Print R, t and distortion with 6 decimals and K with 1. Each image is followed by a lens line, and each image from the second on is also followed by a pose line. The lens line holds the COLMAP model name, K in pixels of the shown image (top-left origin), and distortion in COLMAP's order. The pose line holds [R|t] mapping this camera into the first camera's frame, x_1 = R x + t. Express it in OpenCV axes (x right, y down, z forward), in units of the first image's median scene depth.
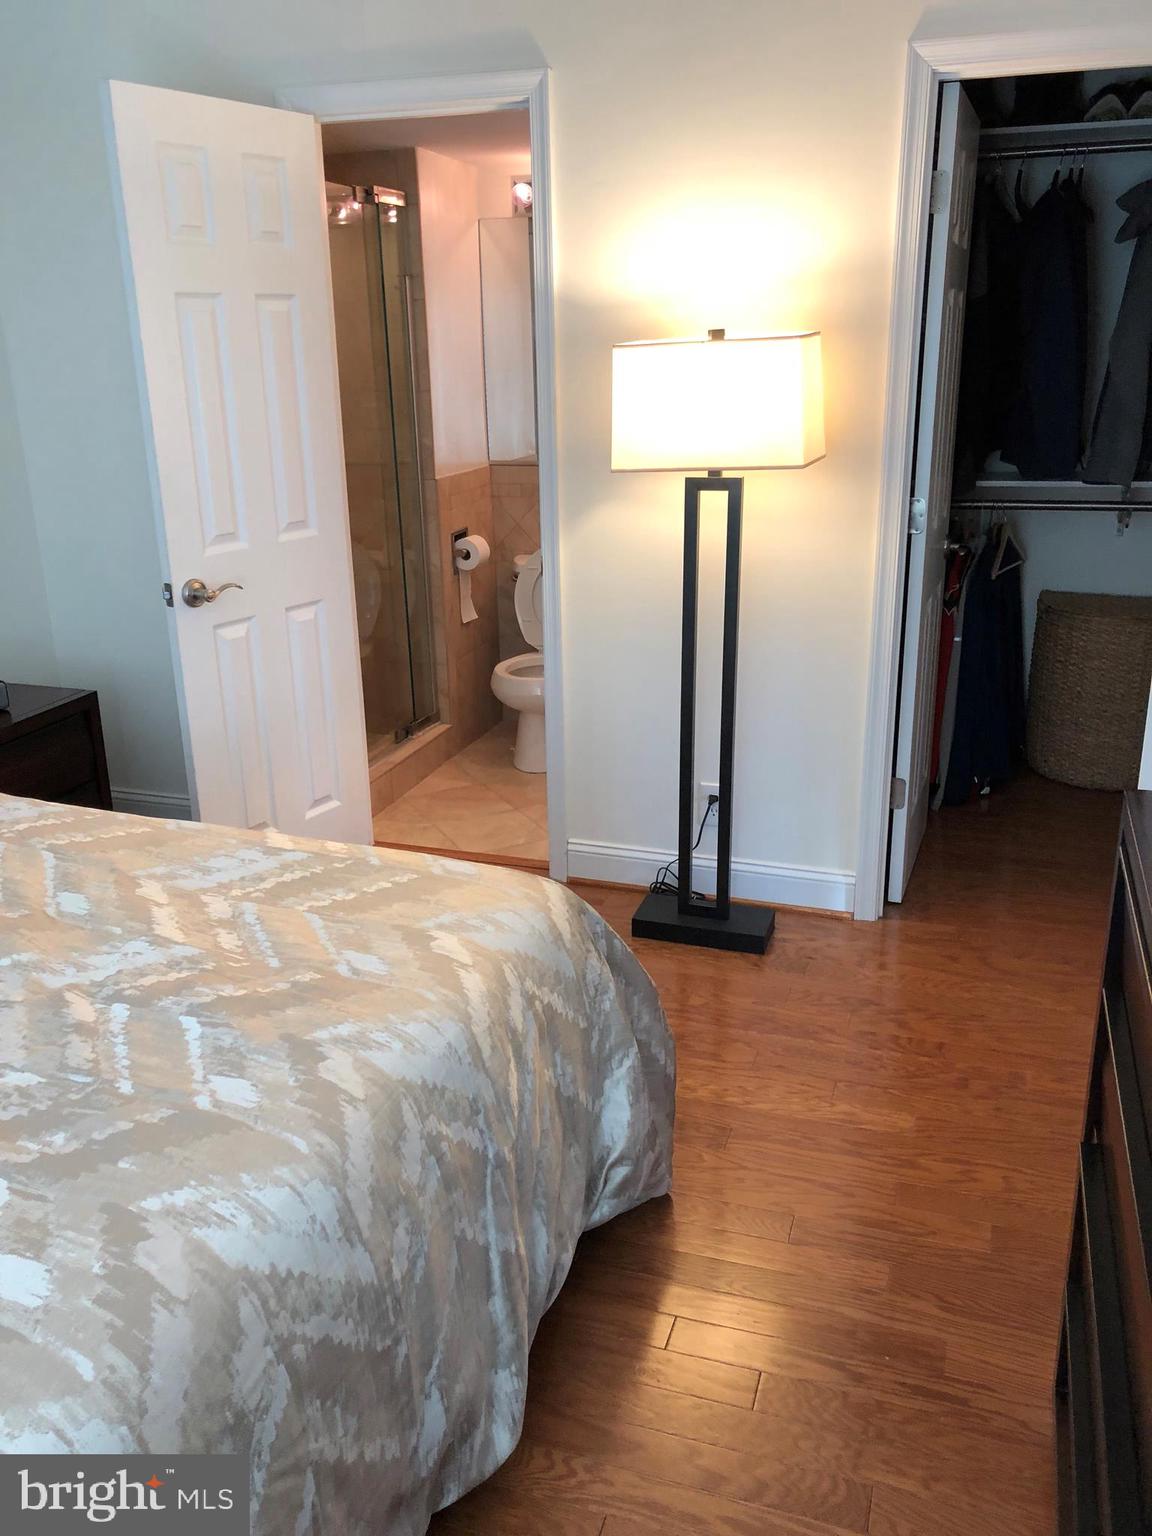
lens RADIAL K [[1256.1, 0, 575.9], [0, 1256.1, 771.6], [0, 0, 1]] dist [-0.004852, -0.007101]
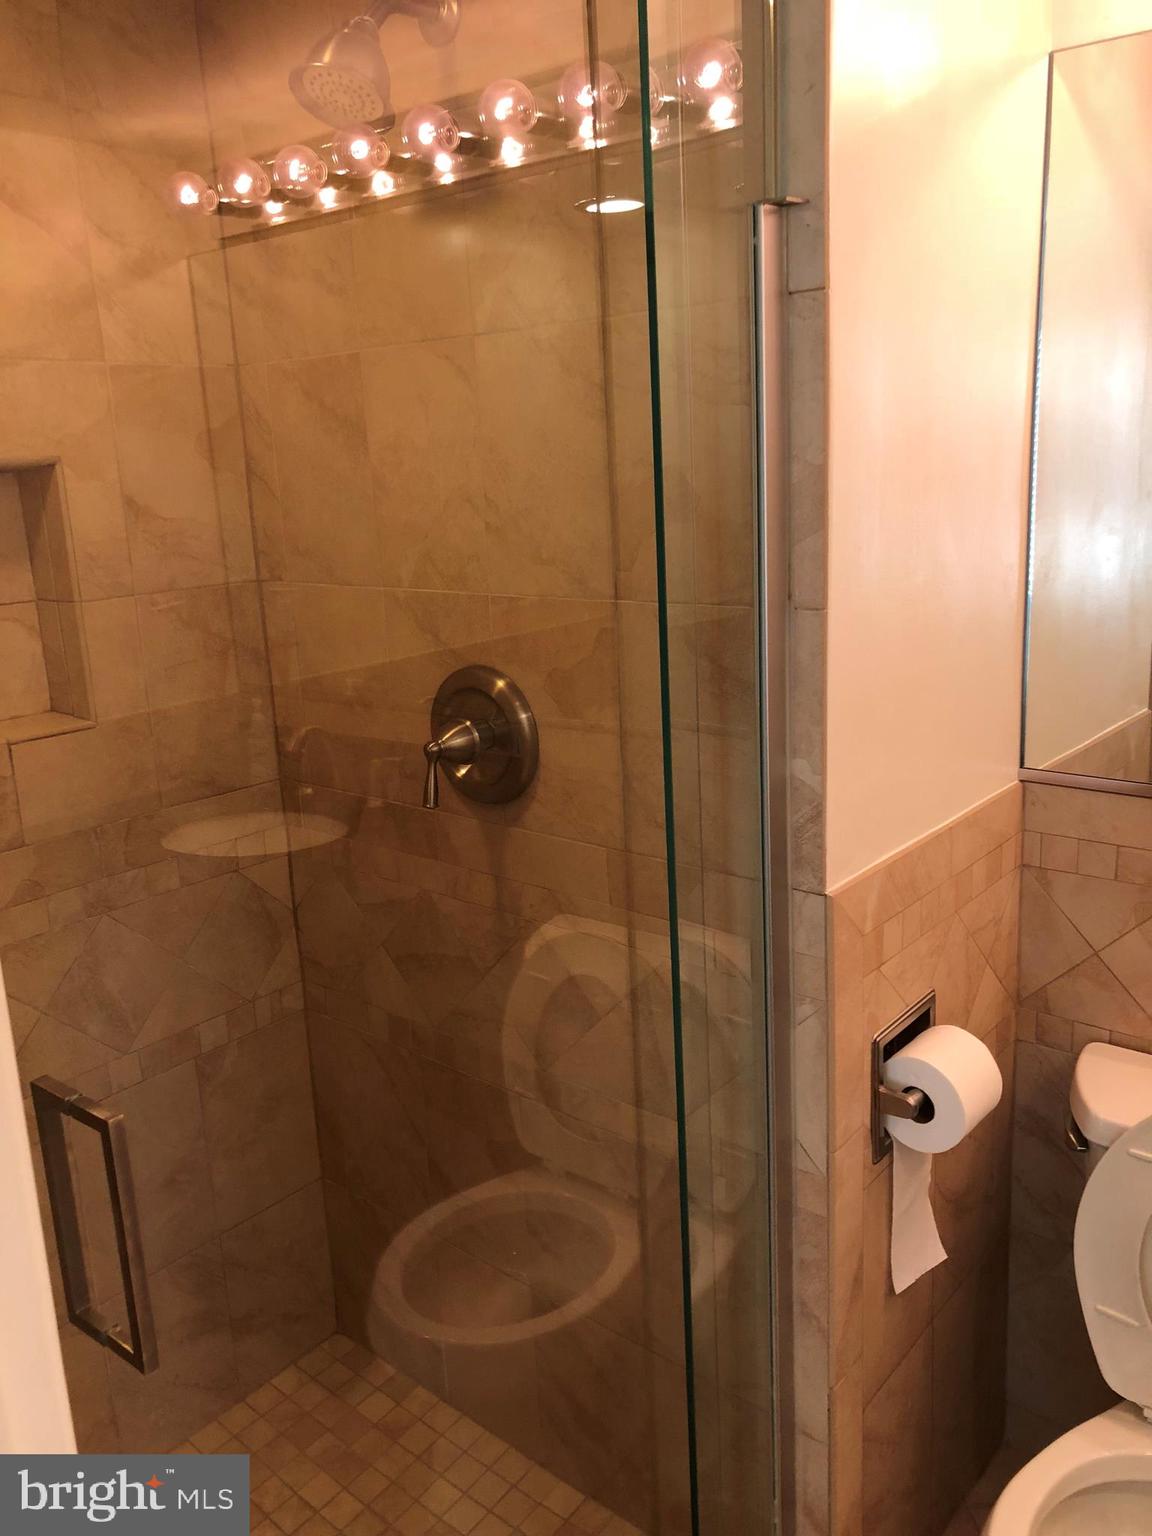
lens RADIAL K [[1256.1, 0, 574.2], [0, 1256.1, 765.1], [0, 0, 1]] dist [-0.004852, -0.007101]
pose [[0.920899, 0.073475, -0.382814, -0.053616], [-0.099118, 0.993933, -0.047670, -0.234134], [0.376989, 0.081843, 0.922595, 0.678084]]
